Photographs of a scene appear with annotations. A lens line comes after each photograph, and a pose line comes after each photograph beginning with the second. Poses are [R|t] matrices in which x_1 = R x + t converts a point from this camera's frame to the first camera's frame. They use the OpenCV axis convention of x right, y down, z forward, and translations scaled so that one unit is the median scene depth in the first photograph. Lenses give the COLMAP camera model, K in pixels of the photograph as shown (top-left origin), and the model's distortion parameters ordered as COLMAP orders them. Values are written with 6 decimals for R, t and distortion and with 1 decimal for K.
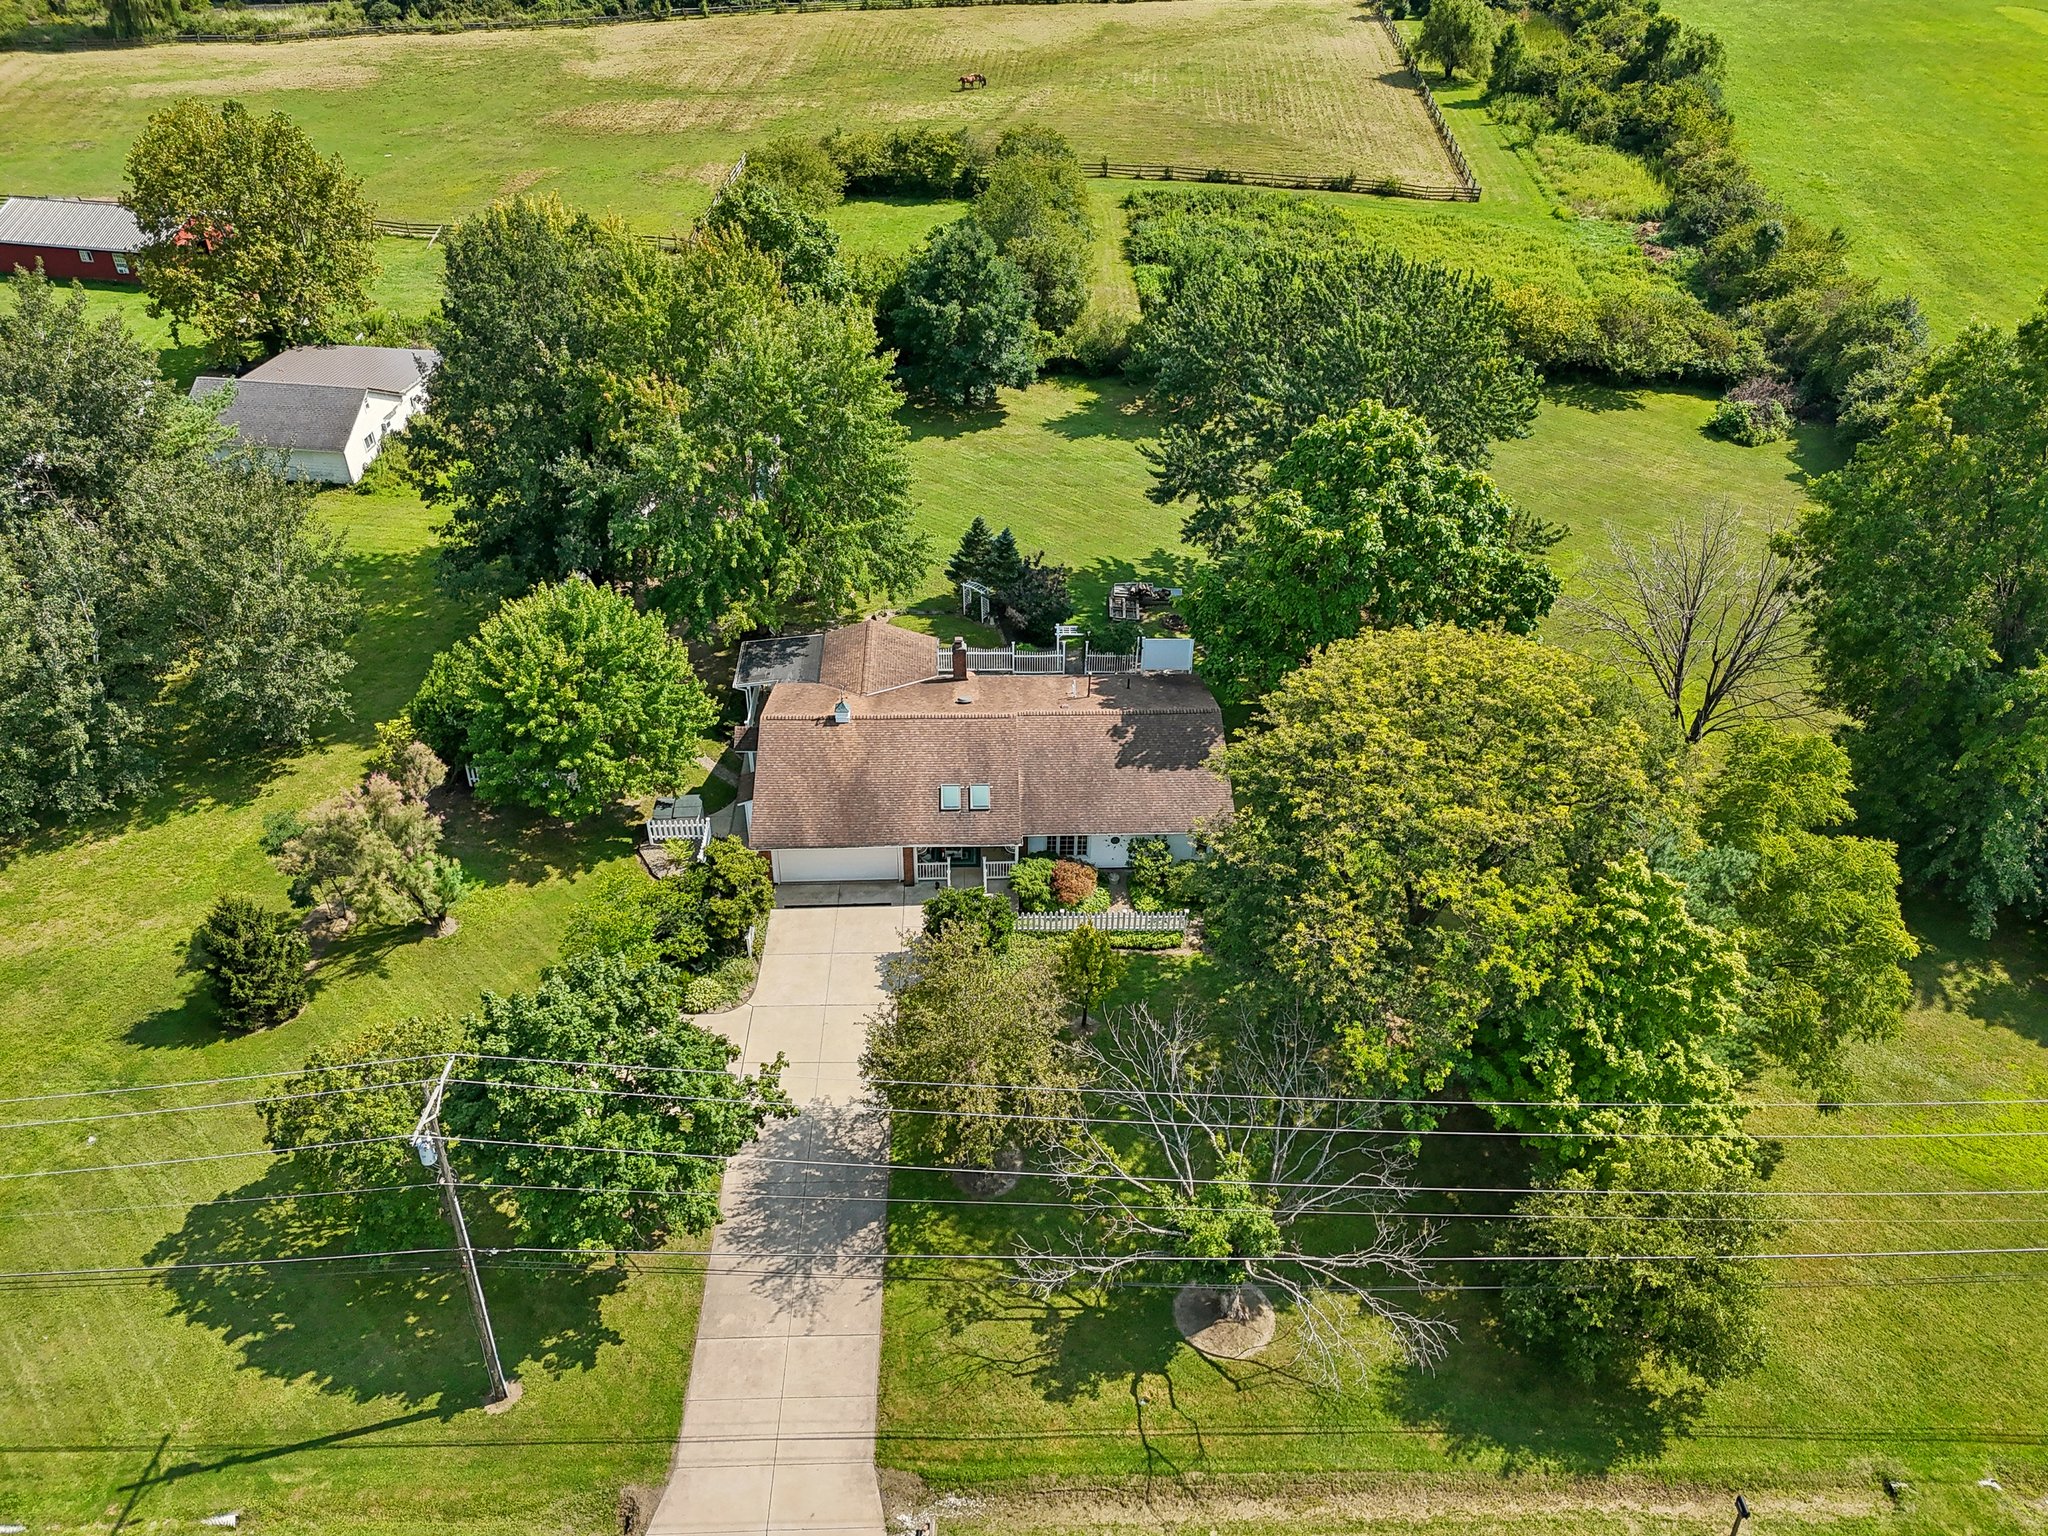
lens RADIAL K [[1374.7, 0, 1024.0], [0, 1374.7, 768.0], [0, 0, 1]] dist [0.042724, -0.000843]
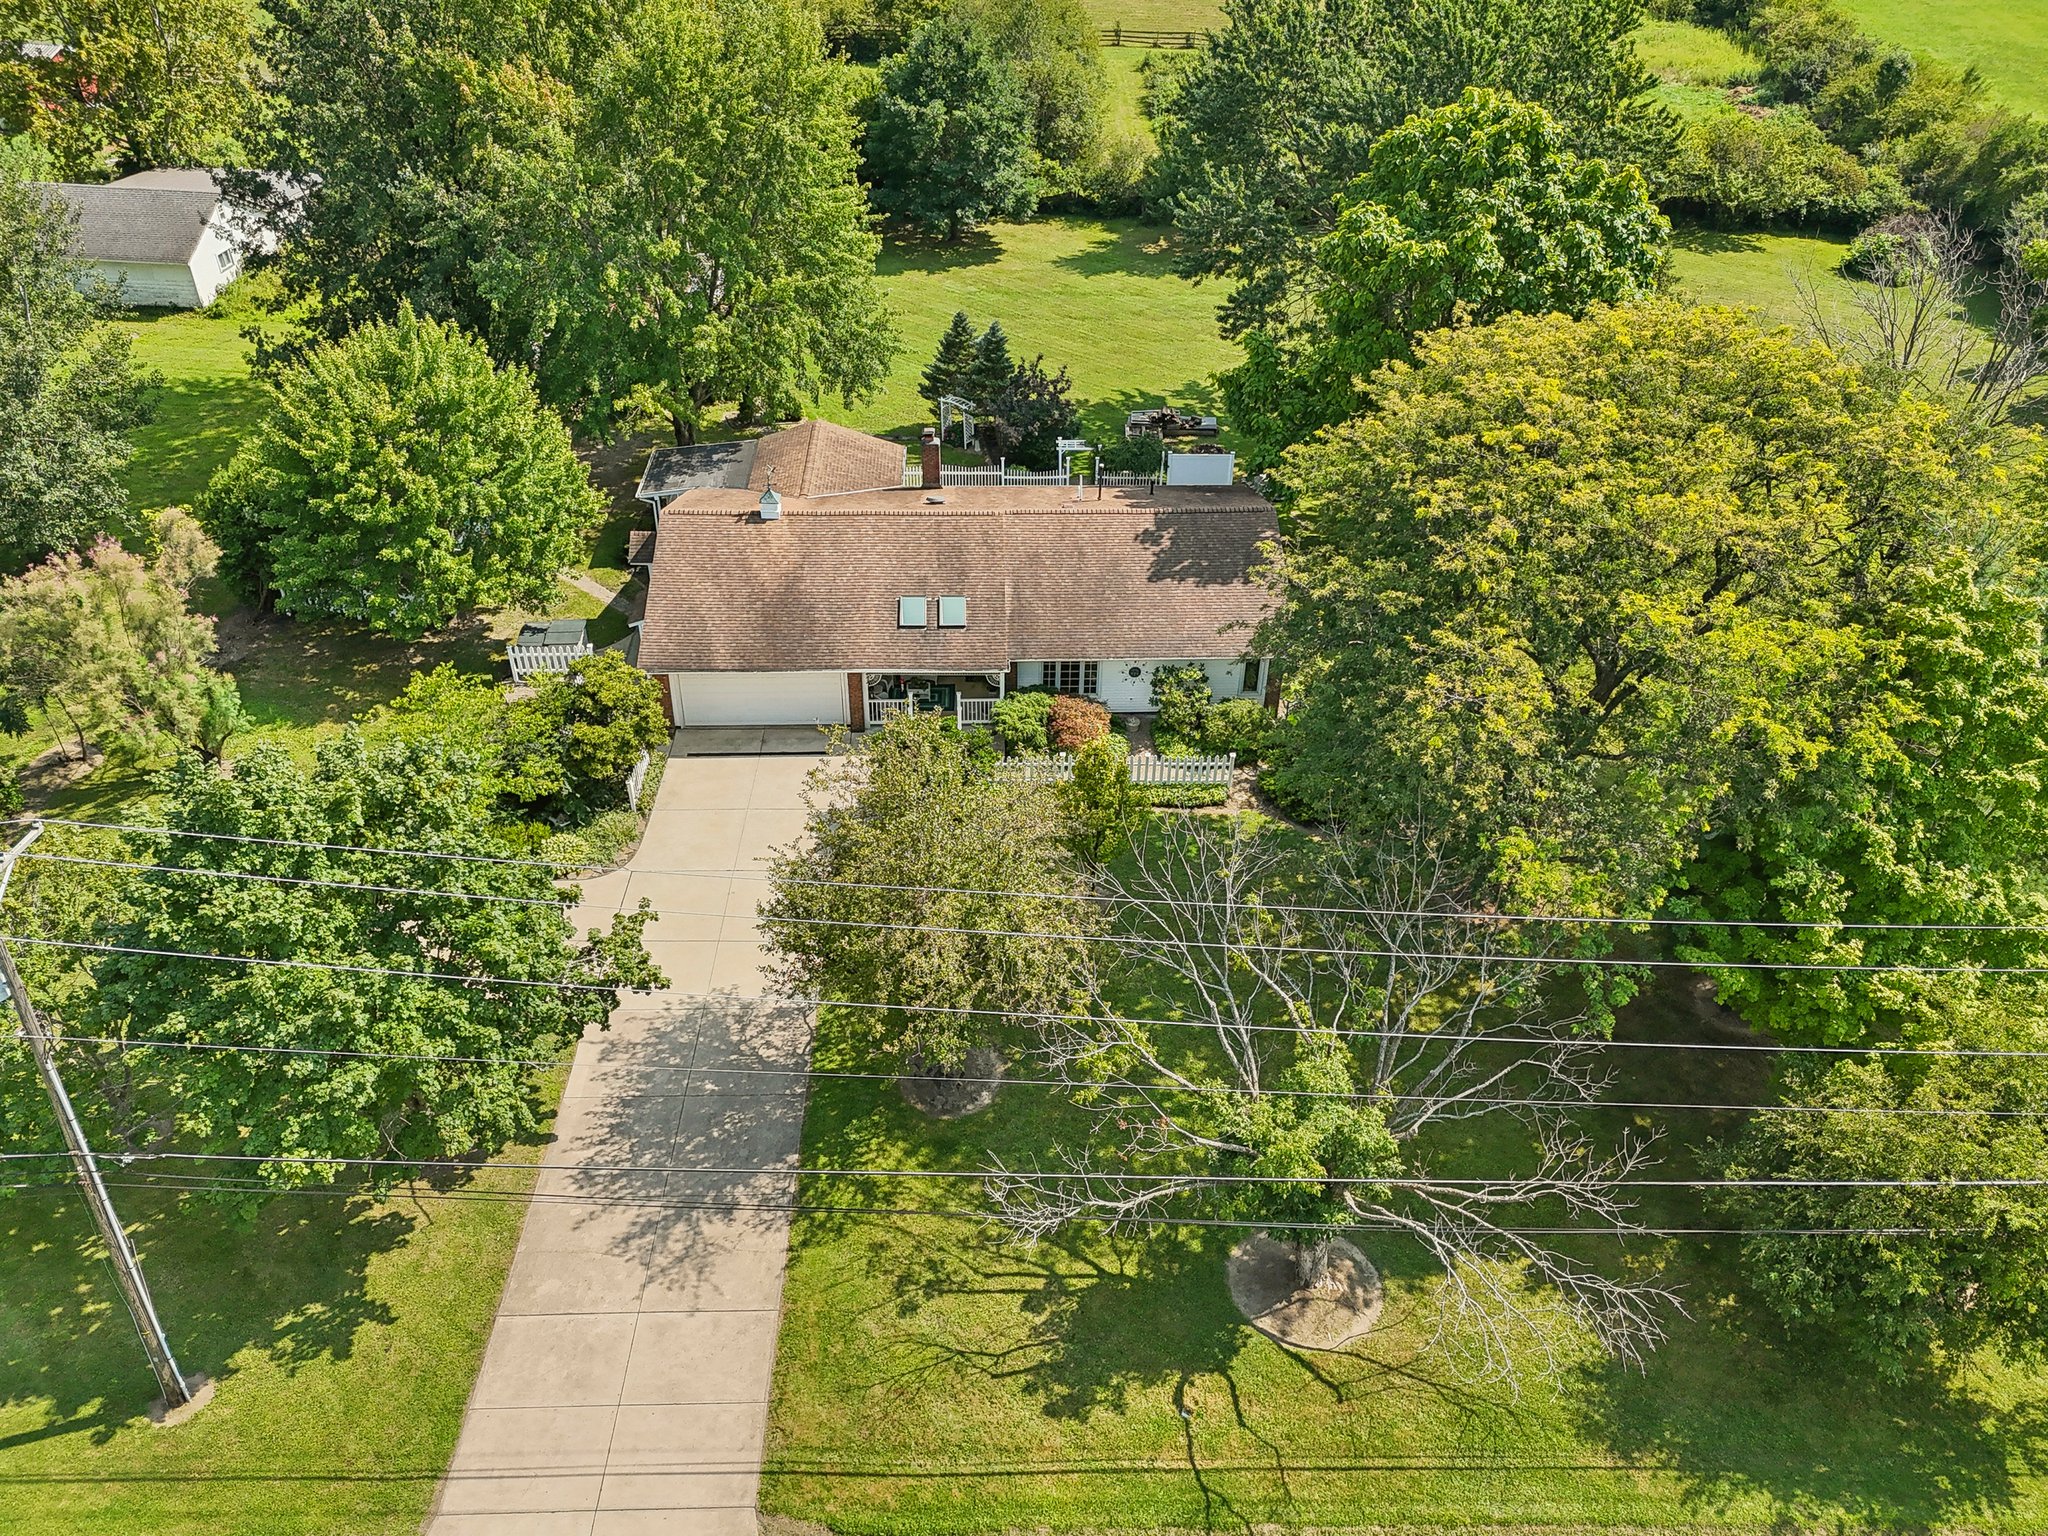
lens RADIAL K [[1432.1, 0, 1024.0], [0, 1432.1, 768.0], [0, 0, 1]] dist [0.025305, -0.001599]
pose [[0.999987, 0.003138, -0.004002, 0.009999], [-0.003188, 0.999918, -0.012407, 0.118114], [0.003963, 0.012419, 0.999915, 0.233889]]
